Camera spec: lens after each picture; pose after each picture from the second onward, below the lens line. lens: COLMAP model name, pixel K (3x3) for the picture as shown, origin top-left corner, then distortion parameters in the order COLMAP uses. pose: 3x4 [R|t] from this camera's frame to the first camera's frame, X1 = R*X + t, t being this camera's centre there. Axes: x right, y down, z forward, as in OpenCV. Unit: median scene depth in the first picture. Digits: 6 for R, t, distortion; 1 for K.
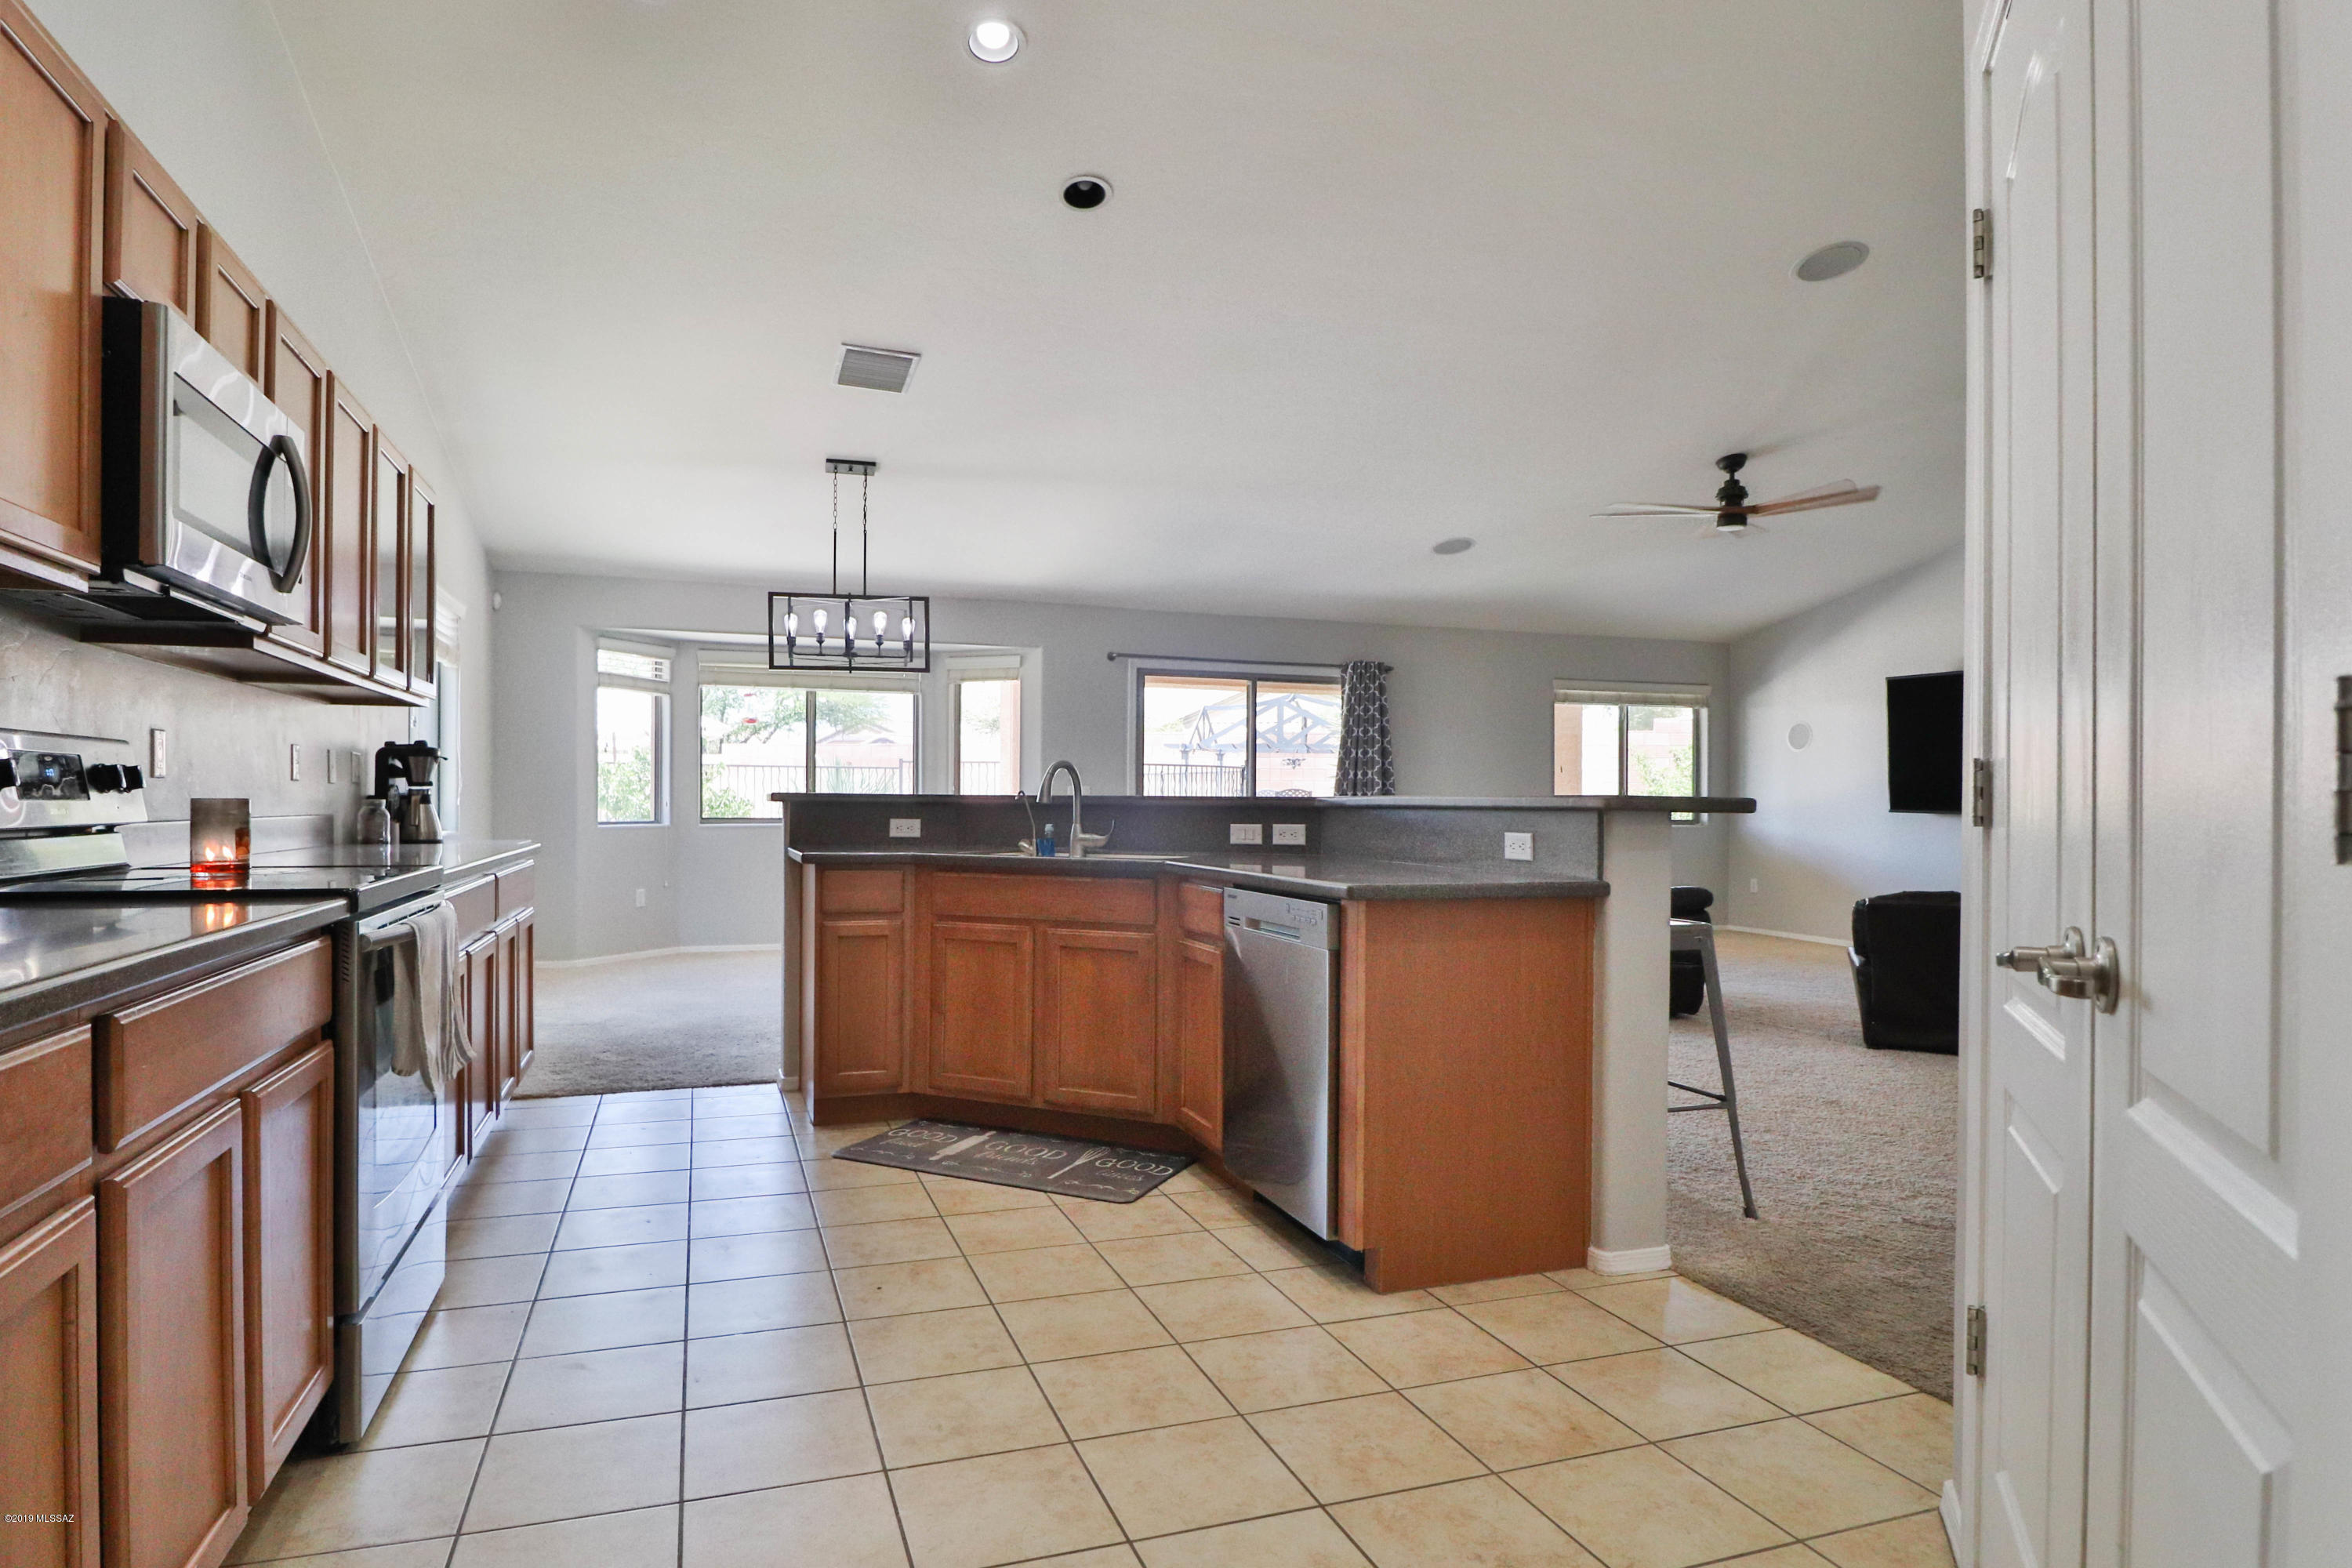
lens RADIAL K [[1259.5, 0, 1159.5], [0, 1259.5, 797.8], [0, 0, 1]] dist [-0.002037, -0.007500]
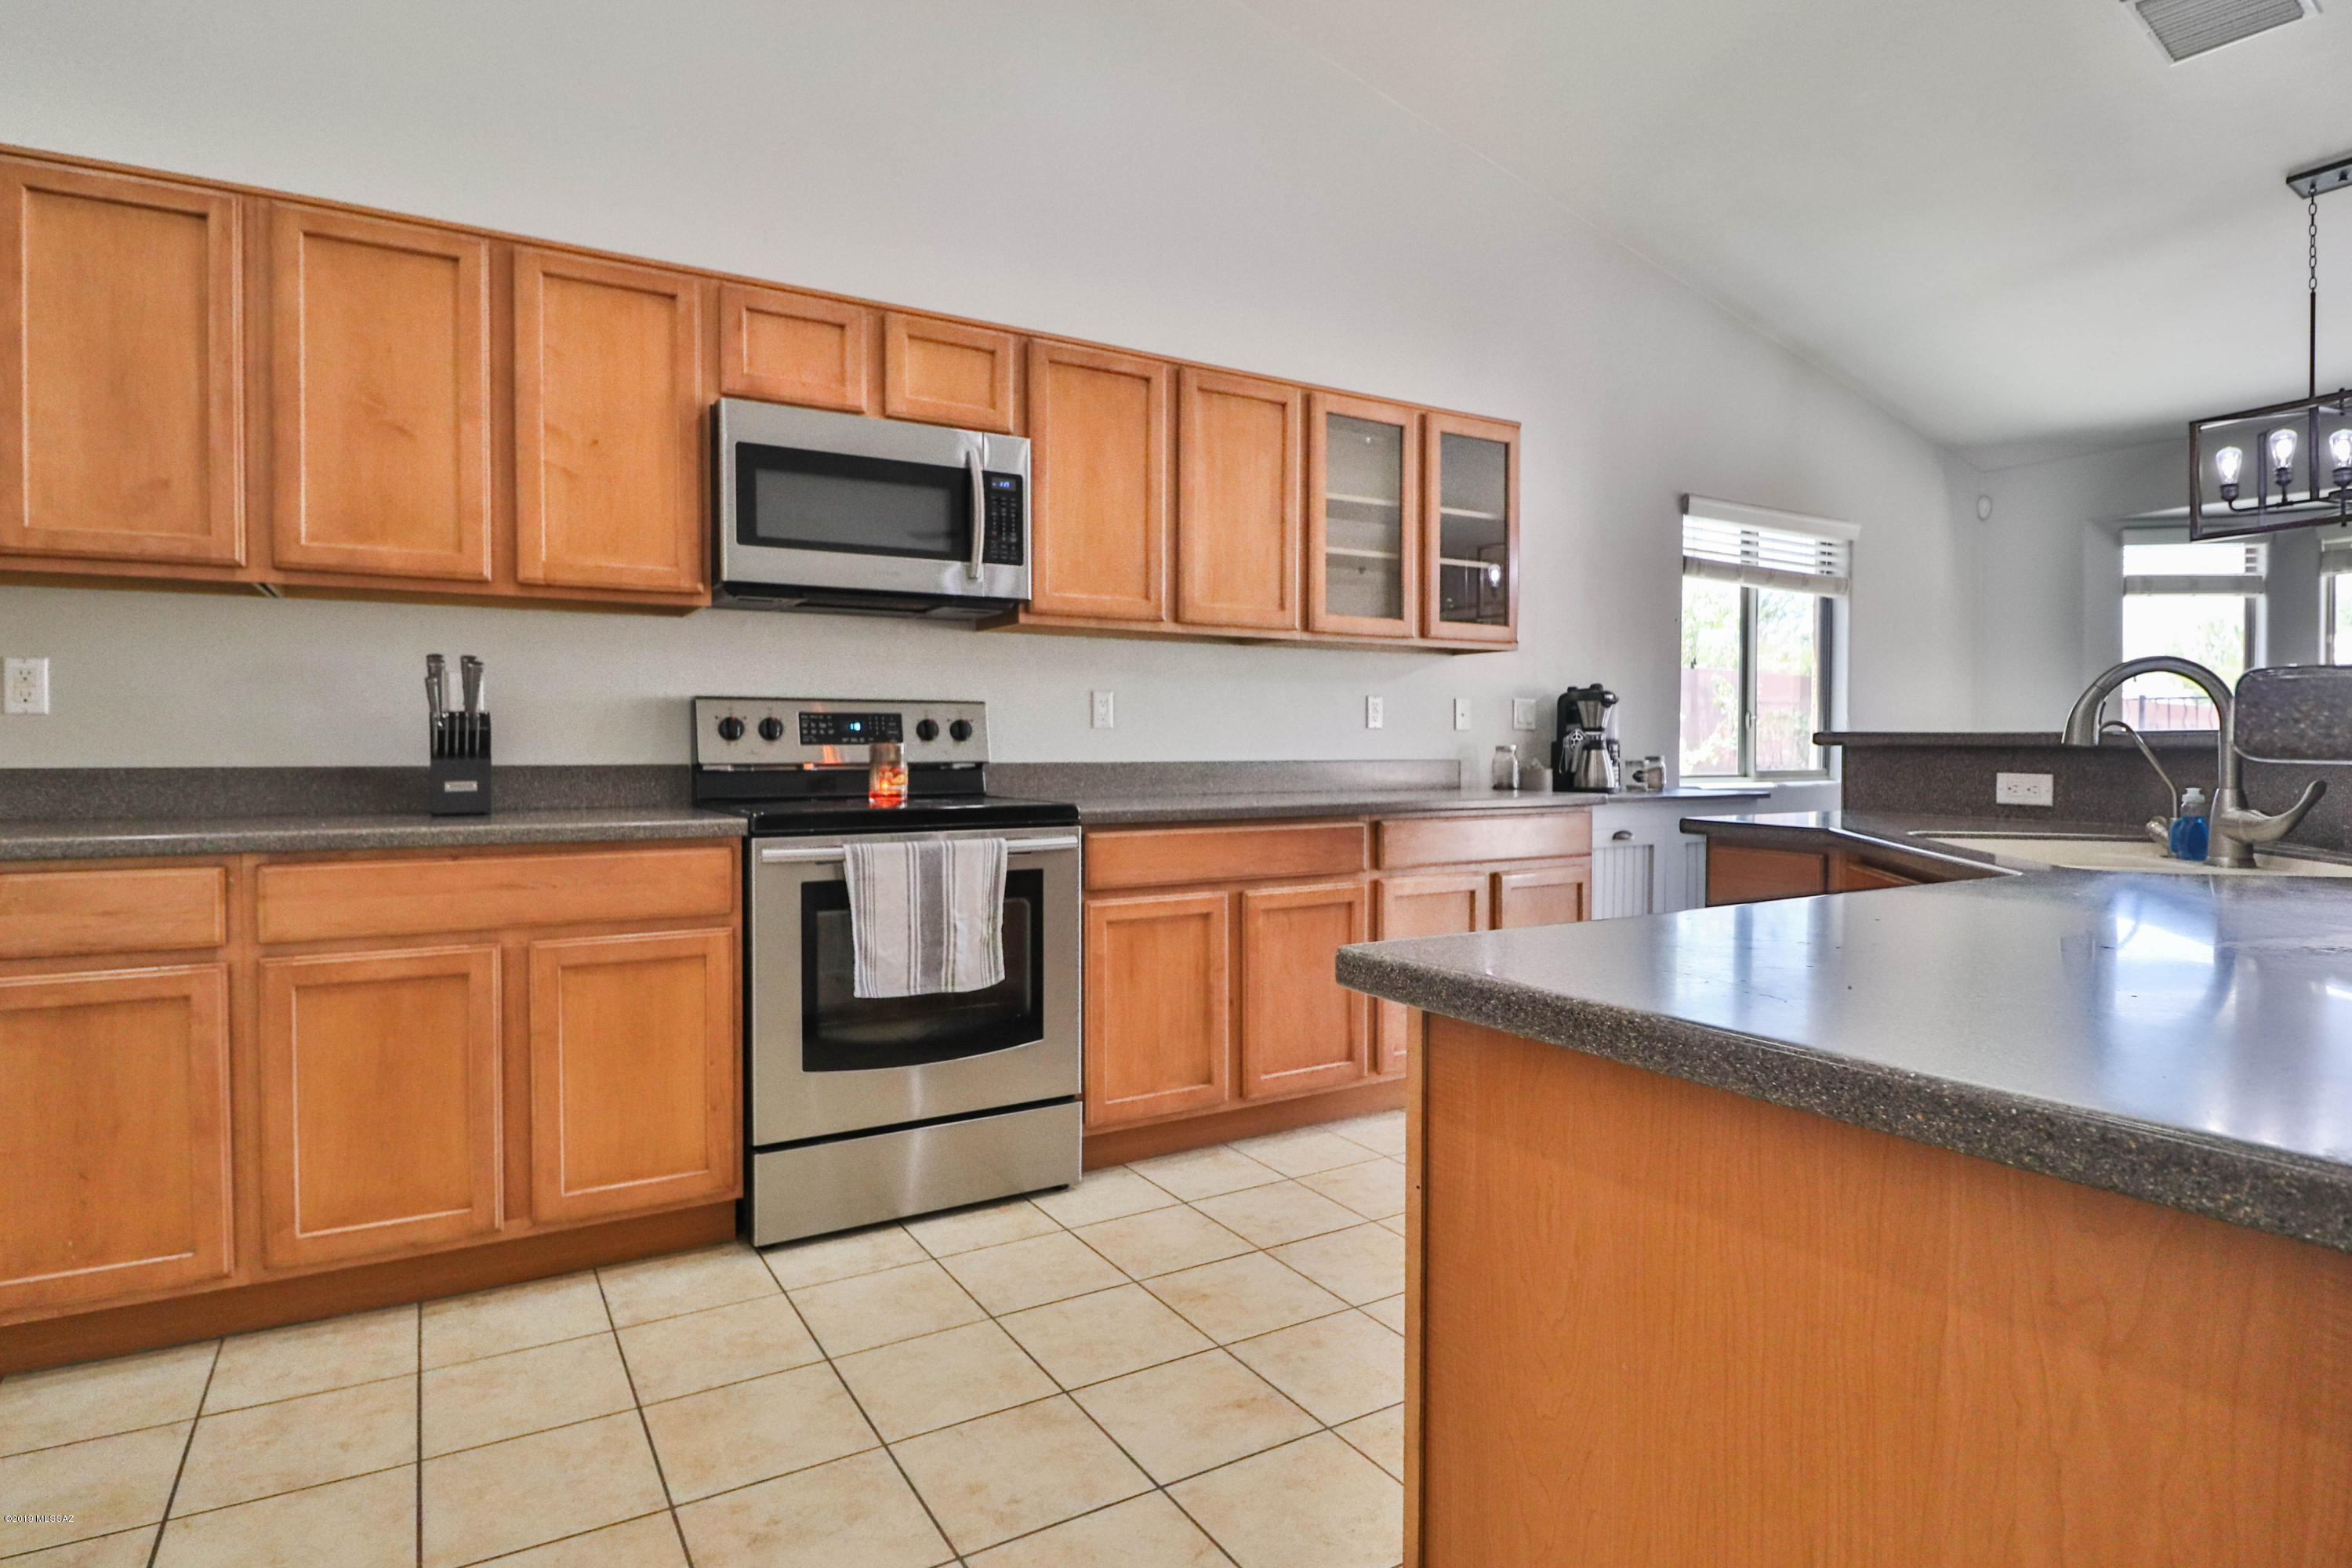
lens RADIAL K [[1259.5, 0, 1174.9], [0, 1259.5, 772.7], [0, 0, 1]] dist [-0.002037, -0.007500]
pose [[0.201910, 0.014124, -0.979302, 0.292937], [0.006654, 0.999853, 0.015792, 0.004188], [0.979381, -0.009705, 0.201787, 0.488413]]
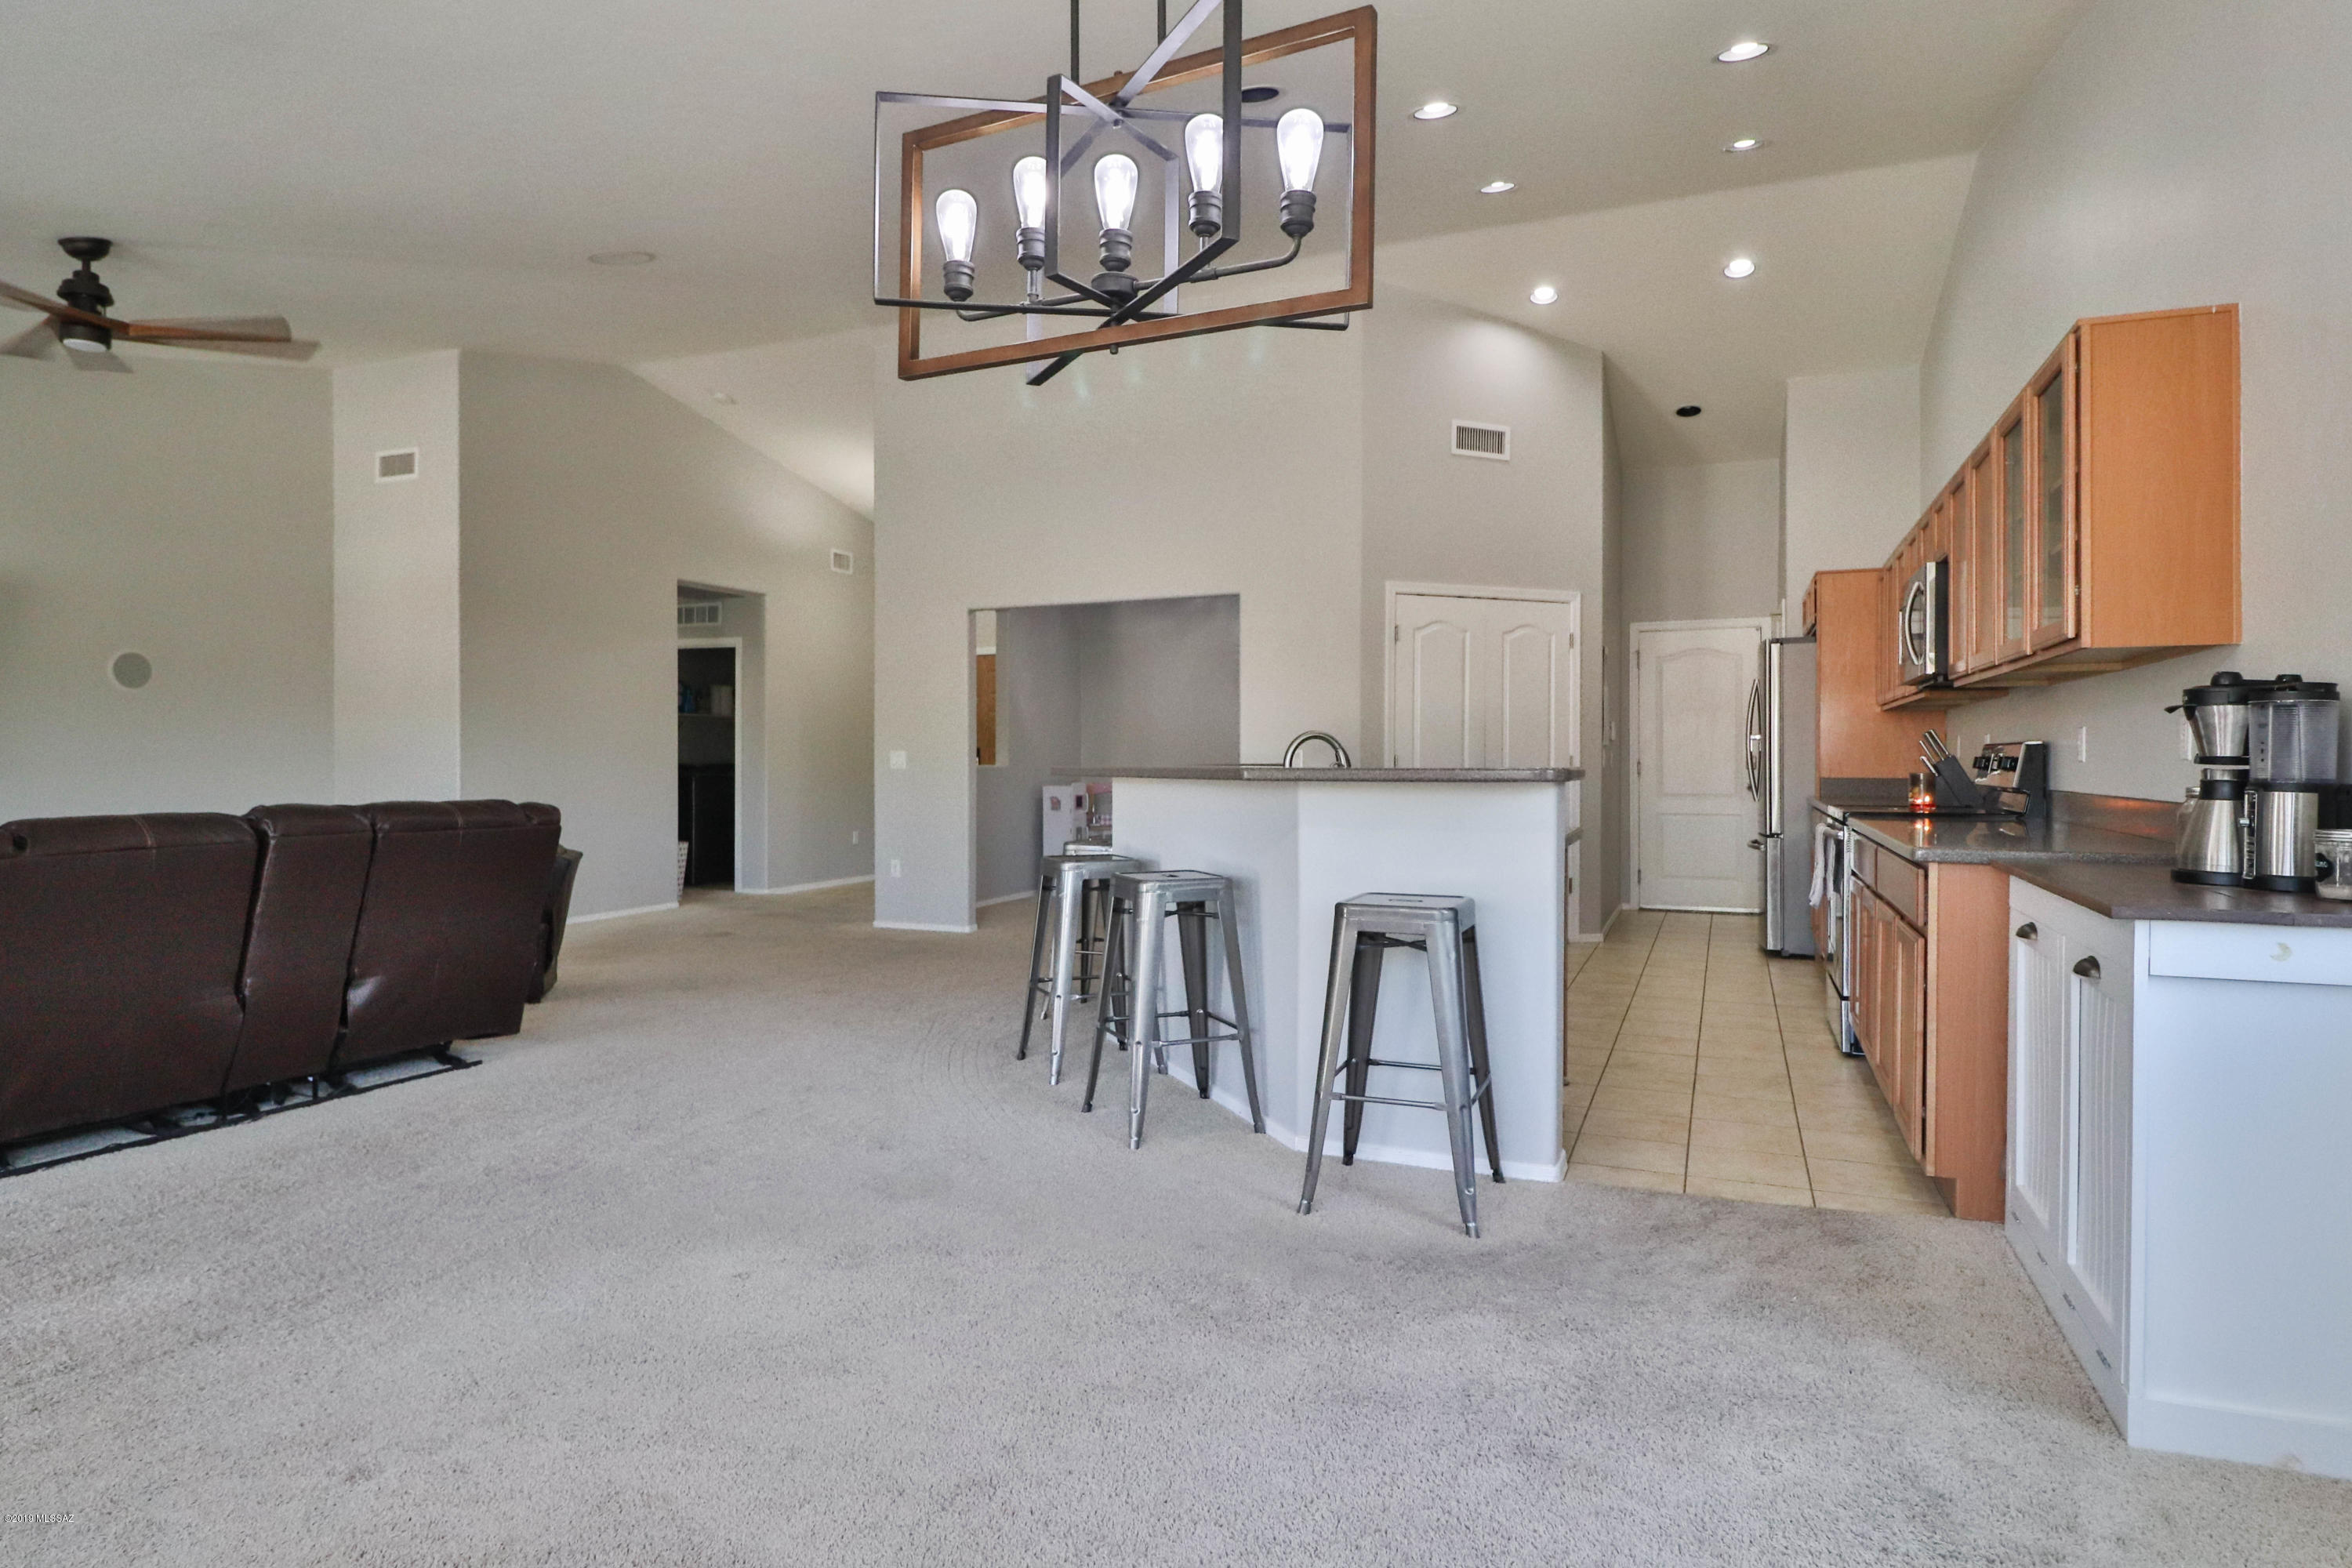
lens RADIAL K [[1259.5, 0, 1189.6], [0, 1259.5, 772.7], [0, 0, 1]] dist [-0.002037, -0.007500]
pose [[-0.733036, -0.018241, 0.679946, -0.610635], [-0.011723, 0.999831, 0.014185, -0.009439], [-0.680089, 0.002427, -0.733125, 1.620872]]
